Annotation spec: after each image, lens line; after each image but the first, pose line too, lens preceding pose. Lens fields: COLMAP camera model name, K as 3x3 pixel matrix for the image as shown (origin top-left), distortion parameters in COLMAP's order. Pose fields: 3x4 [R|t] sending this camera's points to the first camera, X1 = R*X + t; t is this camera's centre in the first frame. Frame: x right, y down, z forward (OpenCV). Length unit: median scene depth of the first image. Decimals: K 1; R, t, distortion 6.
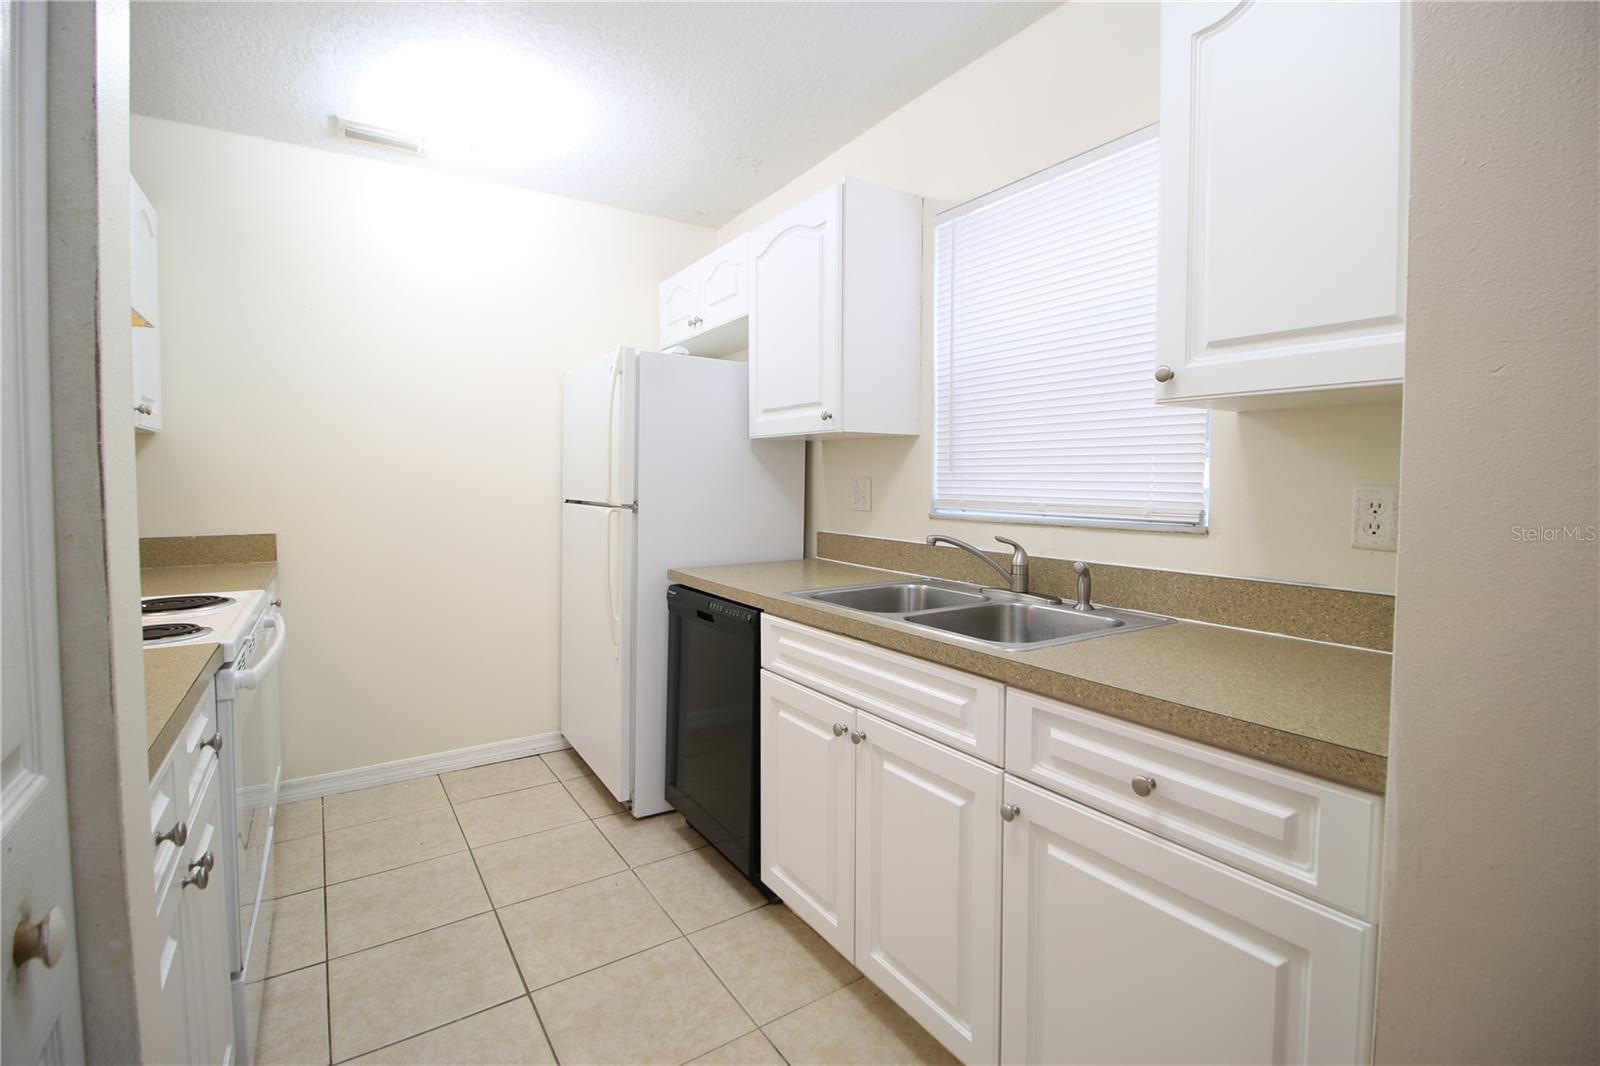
lens RADIAL K [[725.5, 0, 805.2], [0, 725.5, 510.0], [0, 0, 1]] dist [0.002169, -0.014682]
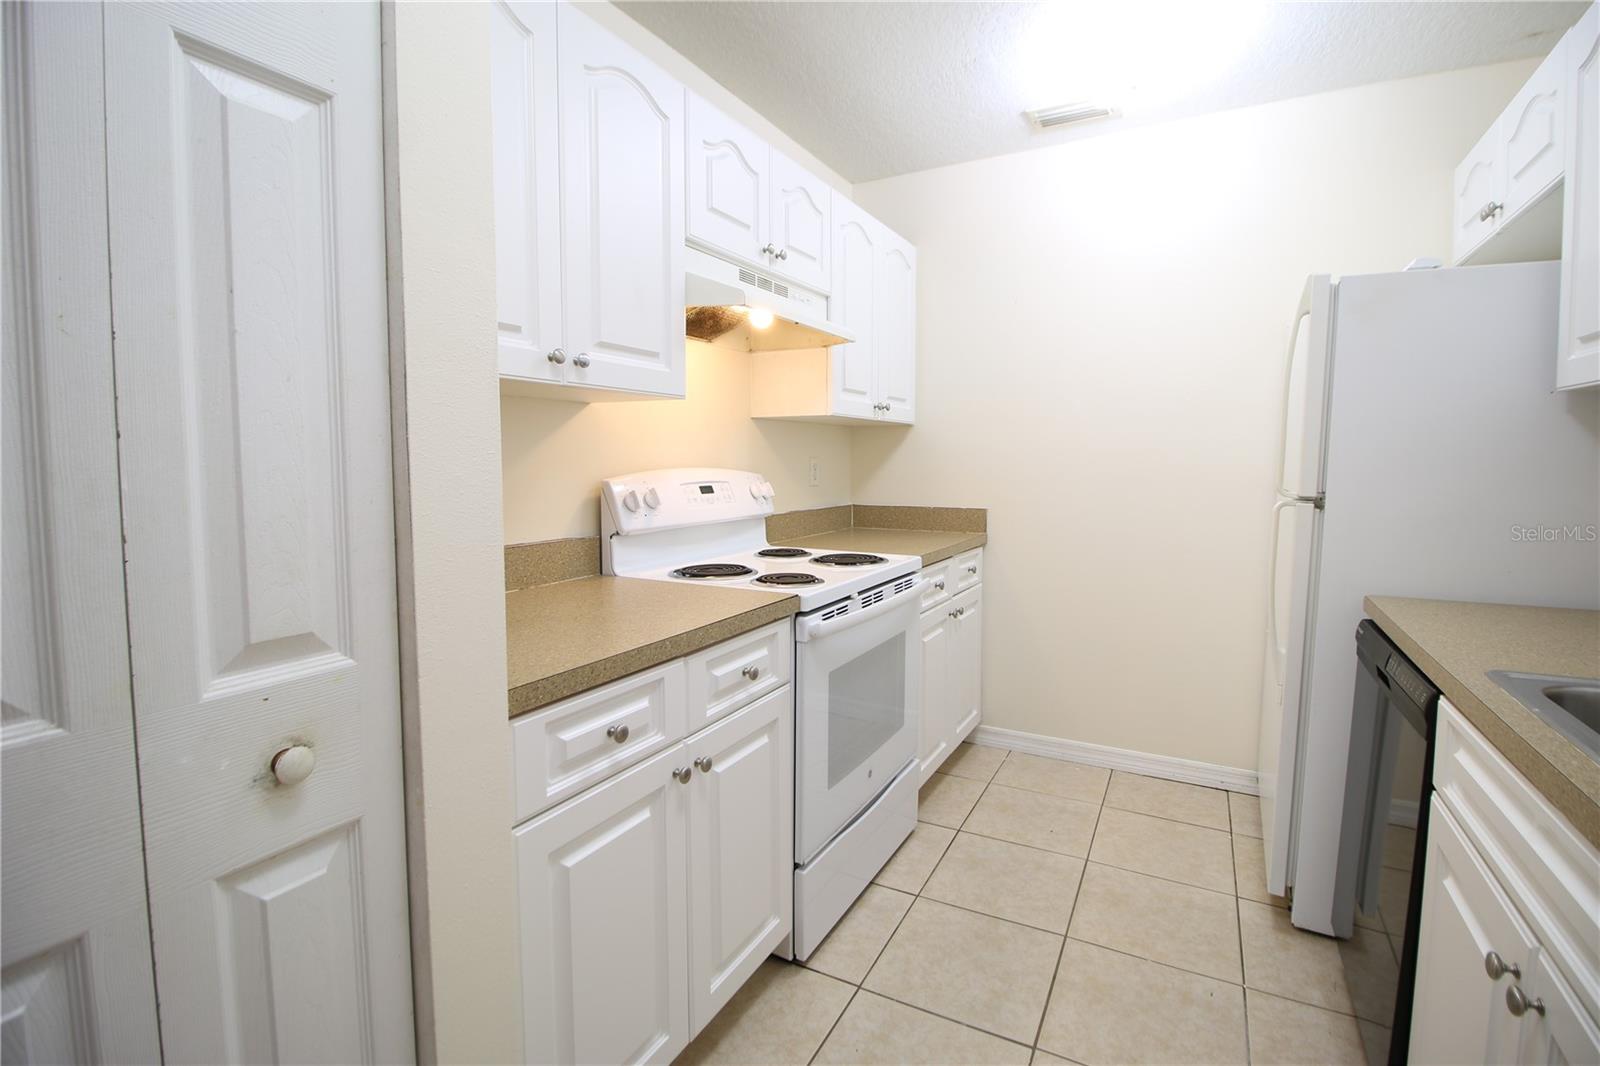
lens RADIAL K [[725.5, 0, 805.2], [0, 725.5, 510.0], [0, 0, 1]] dist [0.002169, -0.014682]
pose [[0.489087, 0.060120, -0.870161, 0.136651], [-0.039979, 0.998118, 0.046489, -0.007880], [0.871318, 0.012051, 0.490570, 0.215926]]
